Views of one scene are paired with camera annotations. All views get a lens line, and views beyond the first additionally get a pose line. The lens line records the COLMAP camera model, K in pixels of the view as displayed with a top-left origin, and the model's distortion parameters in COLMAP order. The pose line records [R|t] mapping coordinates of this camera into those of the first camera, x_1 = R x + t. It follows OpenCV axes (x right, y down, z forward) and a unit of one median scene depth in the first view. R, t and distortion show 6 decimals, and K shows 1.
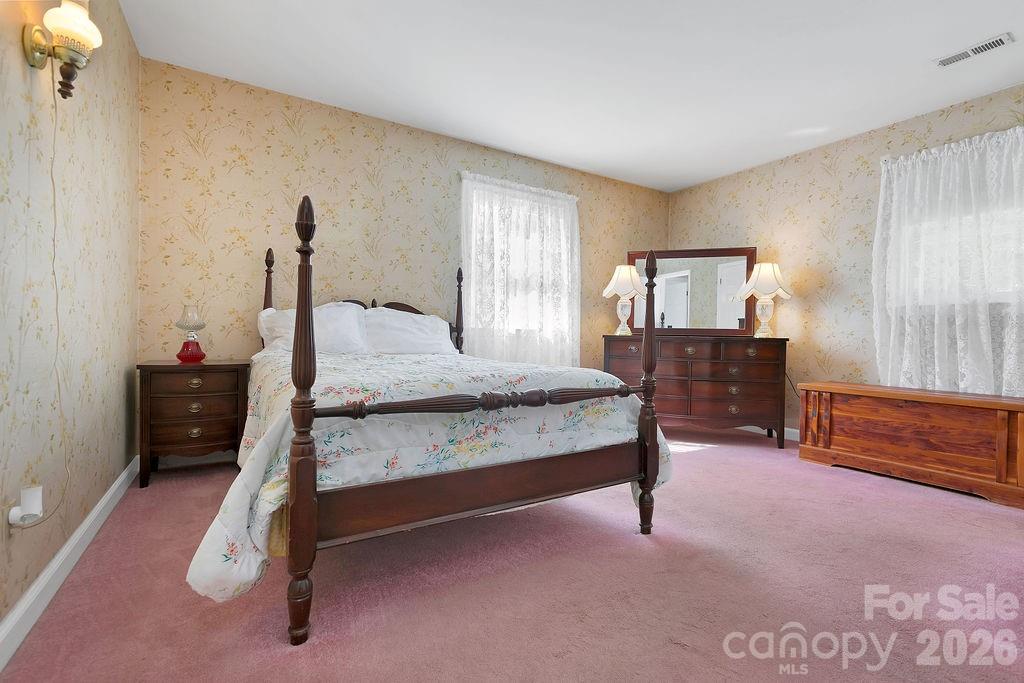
lens RADIAL K [[464.1, 0, 516.1], [0, 464.1, 345.6], [0, 0, 1]] dist [0.000801, -0.000402]
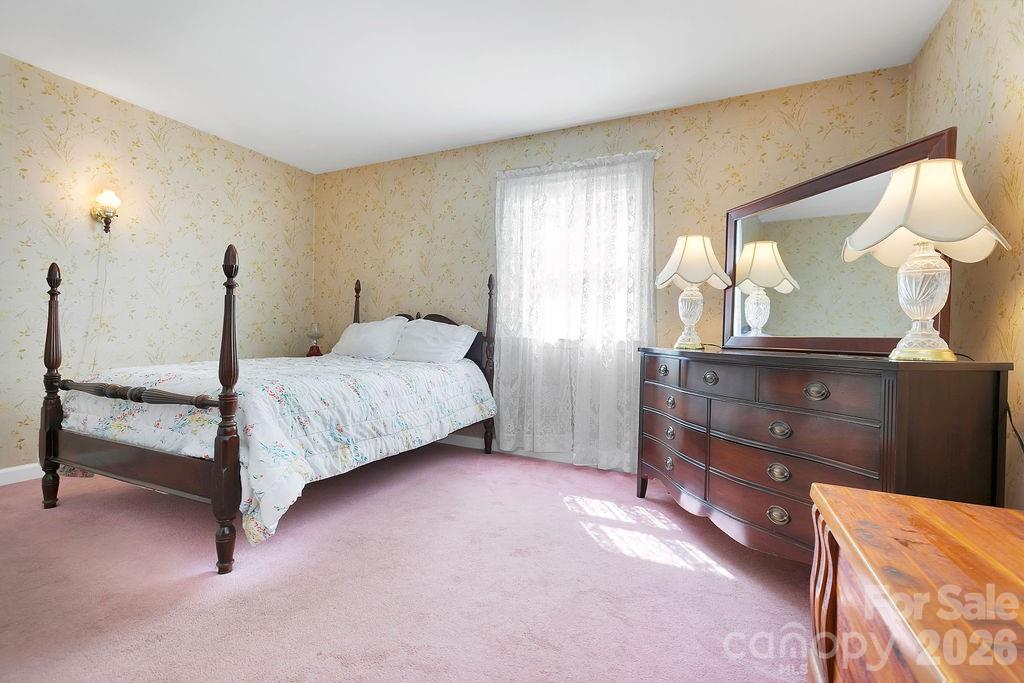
lens RADIAL K [[464.1, 0, 511.0], [0, 464.1, 337.5], [0, 0, 1]] dist [0.000801, -0.000402]
pose [[0.533582, -0.002021, -0.845746, 0.768224], [-0.034171, 0.999129, -0.023946, -0.017902], [0.845058, 0.041677, 0.533049, 0.578105]]
